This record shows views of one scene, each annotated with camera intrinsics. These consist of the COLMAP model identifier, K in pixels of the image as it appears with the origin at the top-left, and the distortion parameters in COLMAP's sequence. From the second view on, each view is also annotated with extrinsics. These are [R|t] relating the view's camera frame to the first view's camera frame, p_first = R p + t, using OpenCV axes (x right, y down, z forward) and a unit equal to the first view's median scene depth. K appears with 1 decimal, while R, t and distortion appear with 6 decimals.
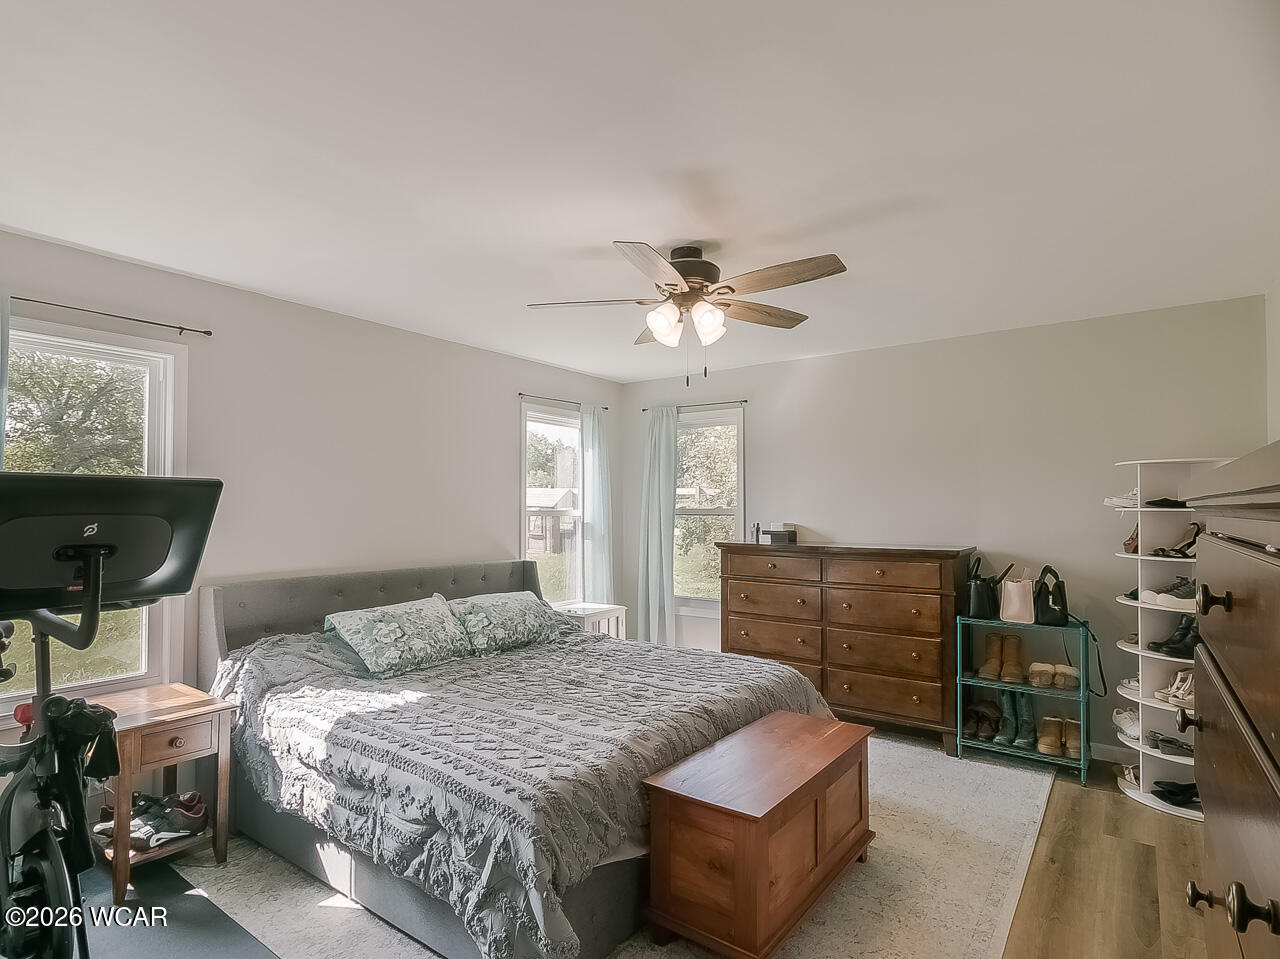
lens RADIAL K [[664.8, 0, 640.0], [0, 664.8, 479.5], [0, 0, 1]] dist [0.002920, 0.001179]
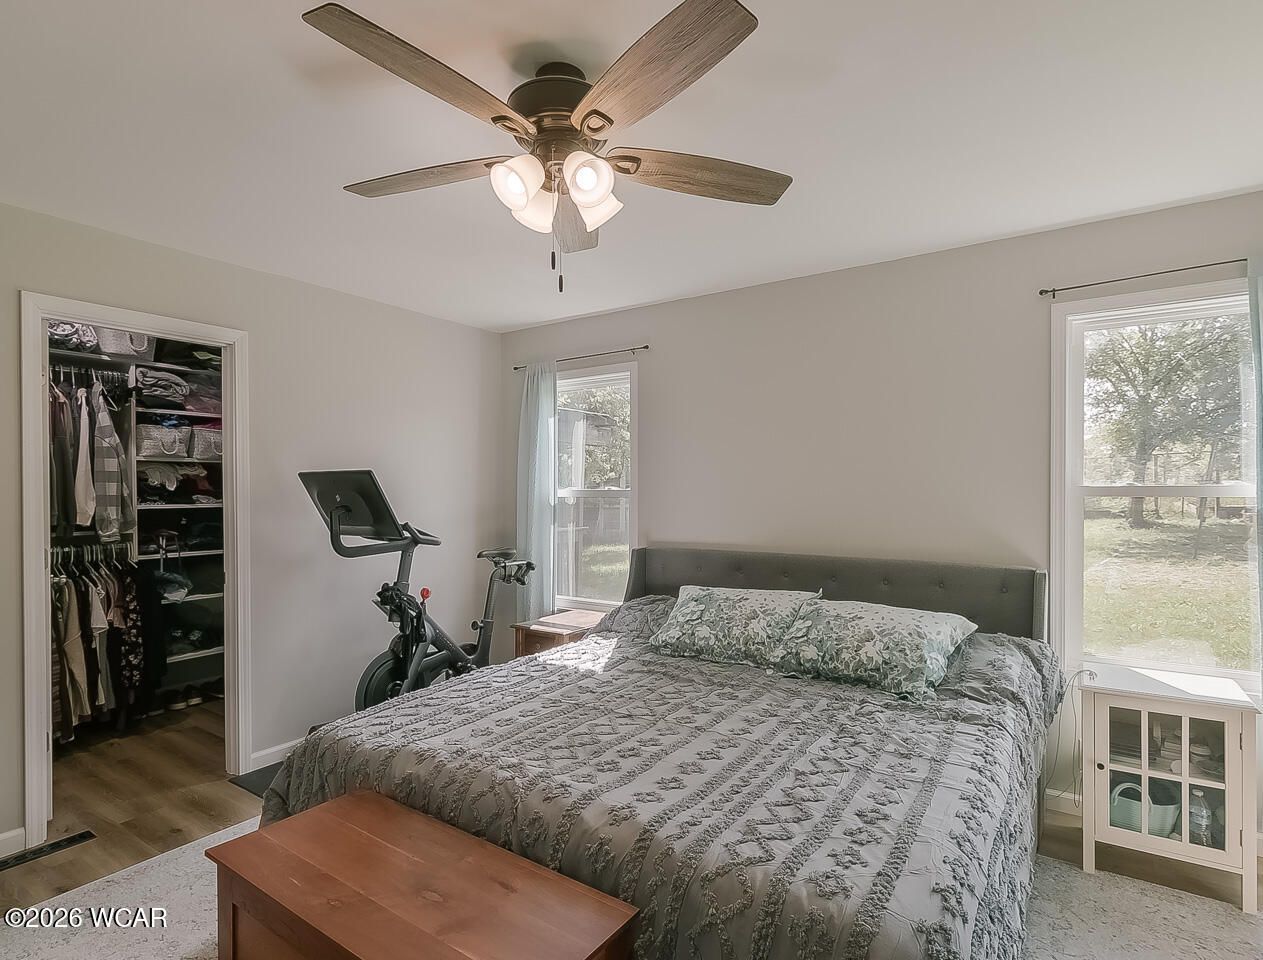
lens RADIAL K [[675.2, 0, 629.8], [0, 675.2, 496.6], [0, 0, 1]] dist [-0.001081, -0.000066]
pose [[0.039691, 0.008176, -0.999179, 0.597055], [0.047265, 0.998832, 0.010051, 0.045127], [0.998093, -0.047625, 0.039258, 0.867702]]
